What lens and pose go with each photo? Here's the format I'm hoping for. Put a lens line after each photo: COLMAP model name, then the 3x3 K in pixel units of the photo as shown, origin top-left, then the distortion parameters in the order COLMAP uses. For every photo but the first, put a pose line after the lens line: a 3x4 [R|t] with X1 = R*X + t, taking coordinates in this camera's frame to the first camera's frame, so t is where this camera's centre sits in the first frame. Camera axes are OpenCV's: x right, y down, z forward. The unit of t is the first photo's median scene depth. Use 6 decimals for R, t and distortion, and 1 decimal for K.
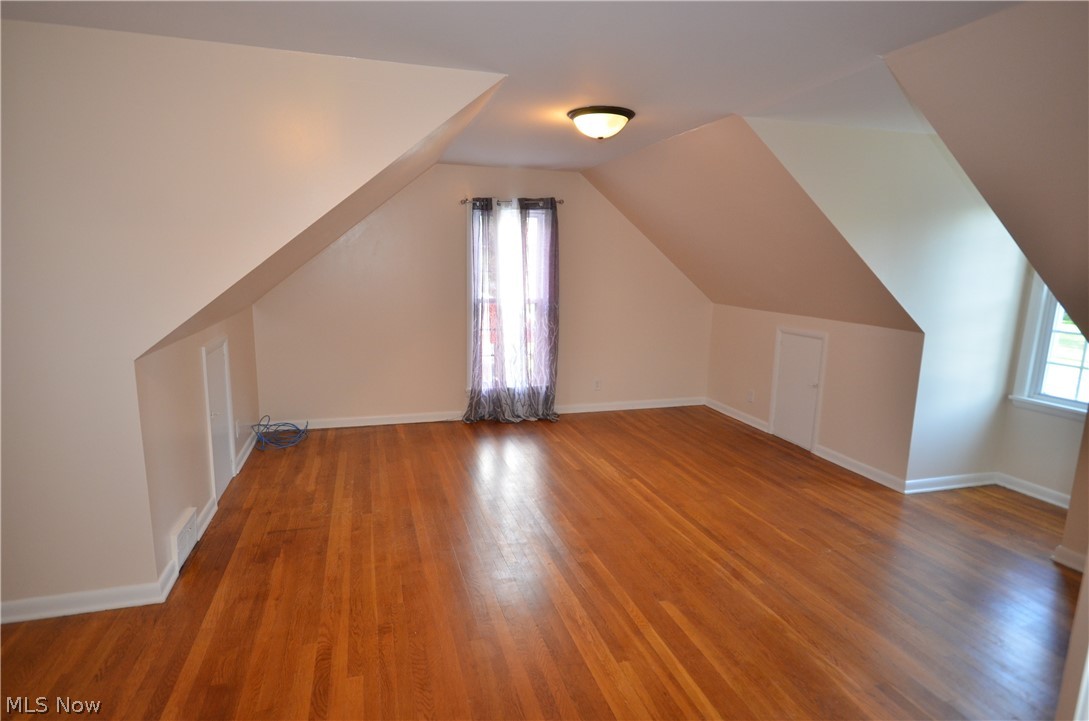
lens RADIAL K [[578.5, 0, 541.7], [0, 578.5, 362.5], [0, 0, 1]] dist [0.001546, 0.017243]
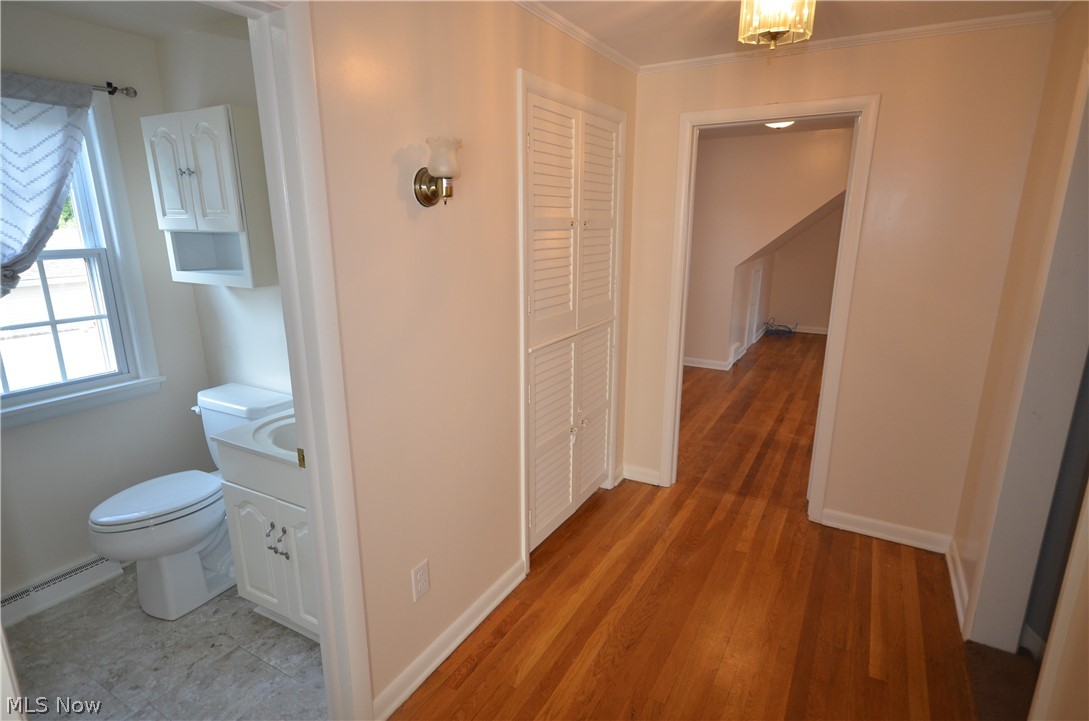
lens RADIAL K [[577.8, 0, 544.5], [0, 577.8, 360.5], [0, 0, 1]] dist [-0.000616, -0.000334]
pose [[0.691484, 0.158220, -0.704852, 0.495325], [-0.115296, 0.987384, 0.108531, 0.202202], [0.713131, 0.006219, 0.701003, -1.199758]]
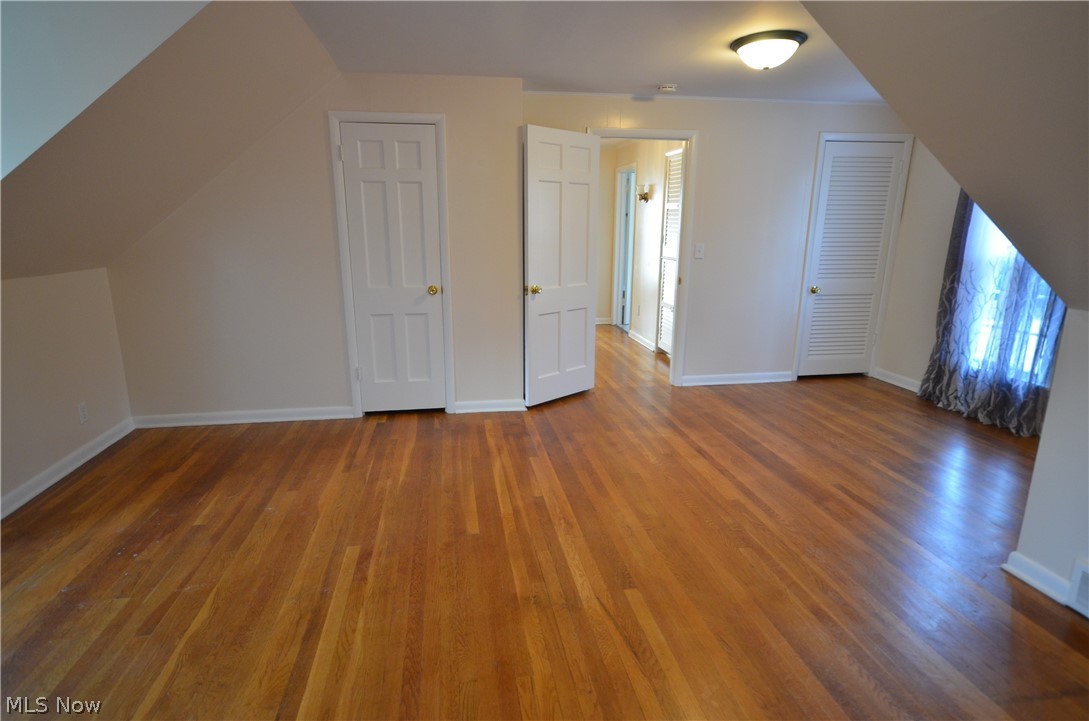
lens RADIAL K [[578.5, 0, 541.7], [0, 578.5, 362.5], [0, 0, 1]] dist [0.001546, 0.017243]
pose [[-0.990946, -0.048136, 0.125334, -0.018930], [0.005934, 0.916904, 0.399063, -0.269494], [-0.134129, 0.396194, -0.908317, 1.839831]]
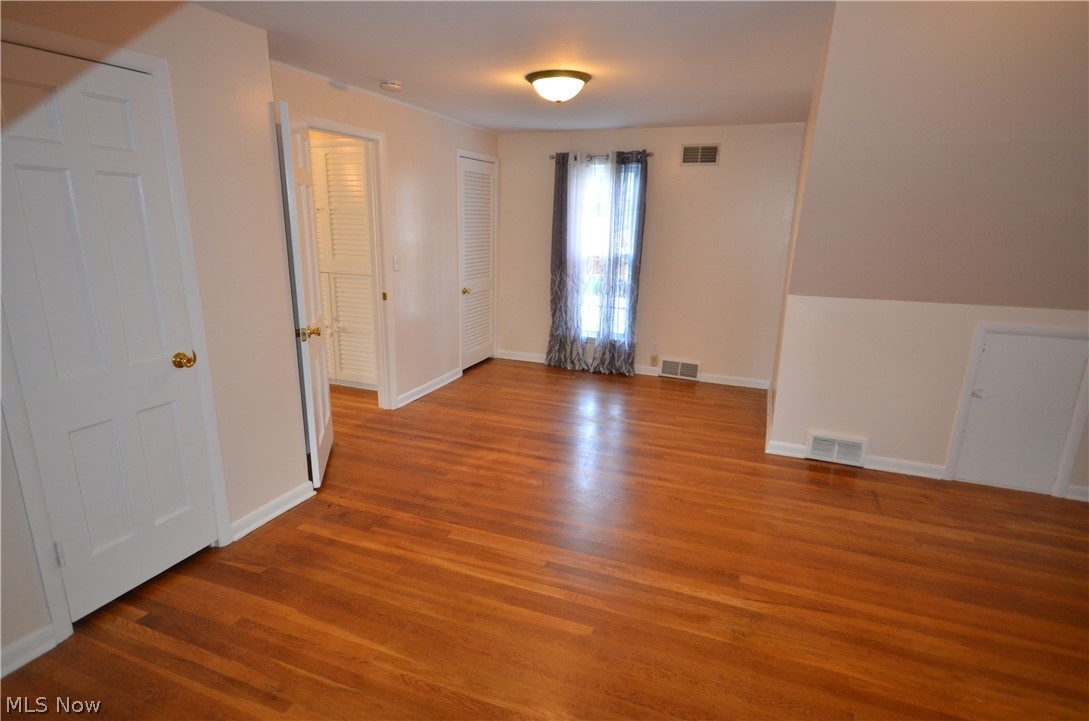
lens RADIAL K [[578.5, 0, 541.7], [0, 578.5, 362.5], [0, 0, 1]] dist [0.001546, 0.017243]
pose [[-0.615617, 0.166632, -0.770227, 0.864241], [-0.166018, 0.928030, 0.333464, -0.224971], [0.770360, 0.333158, -0.543647, 1.313348]]
